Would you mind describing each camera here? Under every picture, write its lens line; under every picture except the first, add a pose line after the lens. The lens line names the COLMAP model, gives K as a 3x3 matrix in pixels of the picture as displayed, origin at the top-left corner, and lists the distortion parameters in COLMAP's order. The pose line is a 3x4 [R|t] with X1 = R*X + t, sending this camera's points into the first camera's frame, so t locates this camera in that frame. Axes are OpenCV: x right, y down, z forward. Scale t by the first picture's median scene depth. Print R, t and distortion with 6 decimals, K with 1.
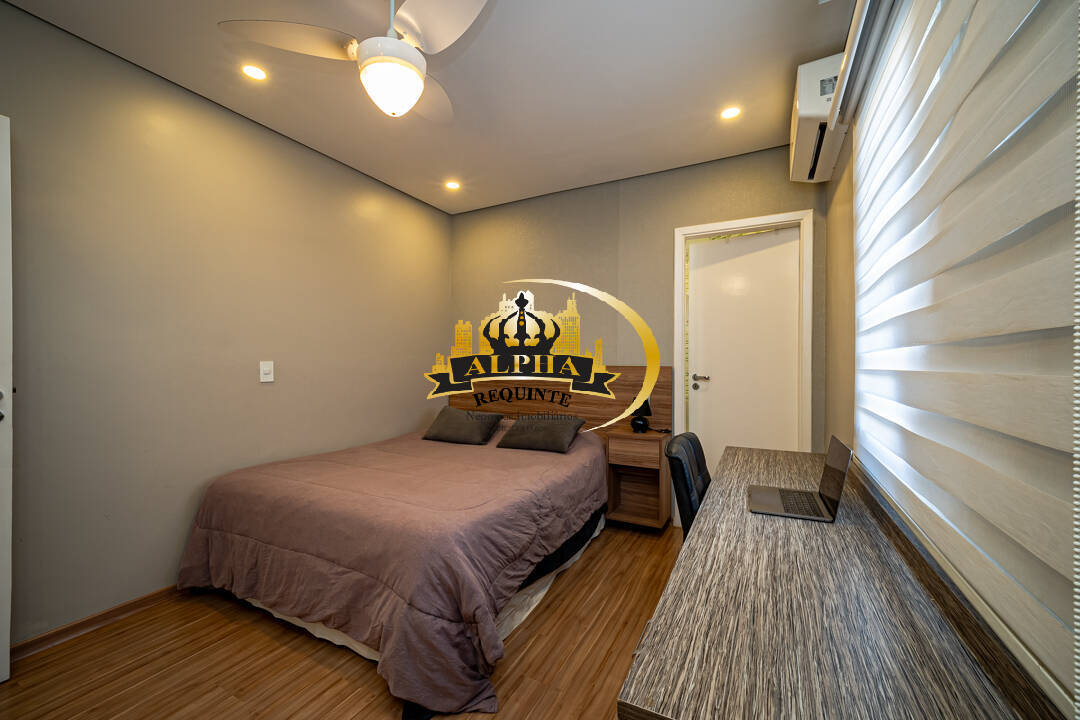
lens RADIAL K [[432.7, 0, 538.4], [0, 432.7, 365.1], [0, 0, 1]] dist [-0.001308, -0.000148]
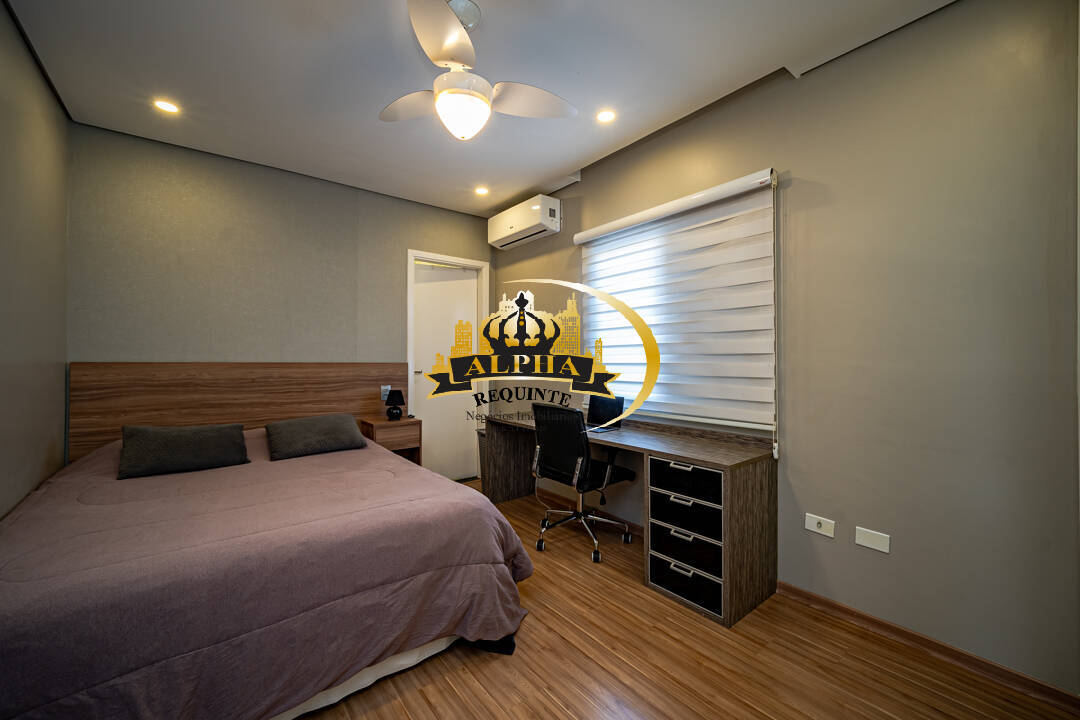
lens RADIAL K [[424.1, 0, 540.0], [0, 424.1, 360.0], [0, 0, 1]] dist [0.000889, 0.000070]
pose [[0.393867, 0.002404, 0.919164, -1.094825], [0.001416, 0.999994, -0.003222, -0.002413], [-0.919166, 0.002571, 0.393861, 0.343006]]
